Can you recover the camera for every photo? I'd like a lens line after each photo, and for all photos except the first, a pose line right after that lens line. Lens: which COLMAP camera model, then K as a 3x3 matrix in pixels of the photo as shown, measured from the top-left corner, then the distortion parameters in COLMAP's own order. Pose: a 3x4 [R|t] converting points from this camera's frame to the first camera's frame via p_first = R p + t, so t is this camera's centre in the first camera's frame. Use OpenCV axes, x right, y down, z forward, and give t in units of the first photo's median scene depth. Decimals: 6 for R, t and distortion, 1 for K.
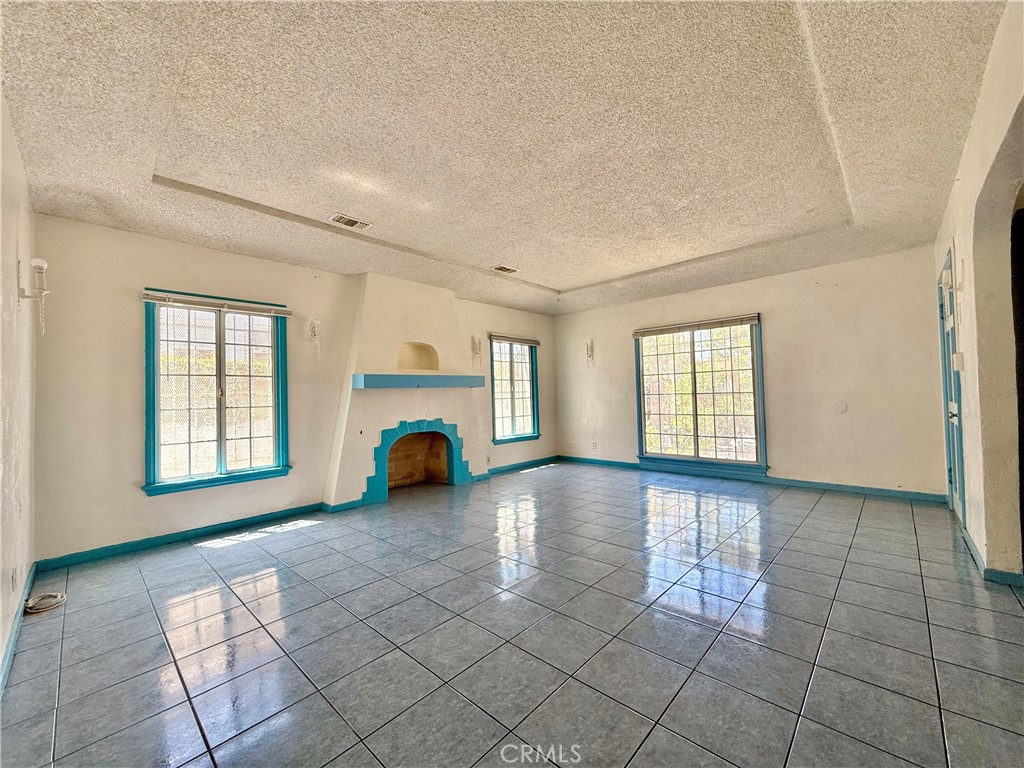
lens RADIAL K [[409.7, 0, 512.0], [0, 409.7, 384.0], [0, 0, 1]] dist [-0.001357, -0.000083]
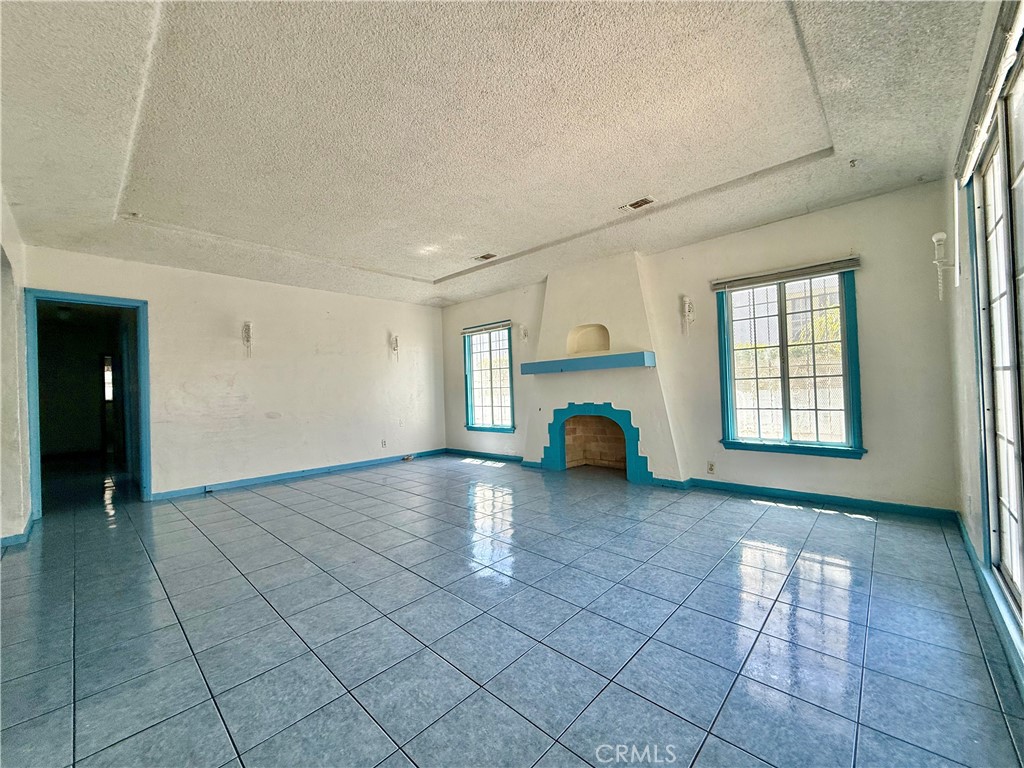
lens RADIAL K [[407.6, 0, 512.0], [0, 407.6, 384.0], [0, 0, 1]] dist [0.001064, 0.000091]
pose [[0.003496, 0.023584, -0.999716, 0.744278], [0.069083, 0.997328, 0.023769, 0.005056], [0.997605, -0.069147, 0.001858, 0.790950]]
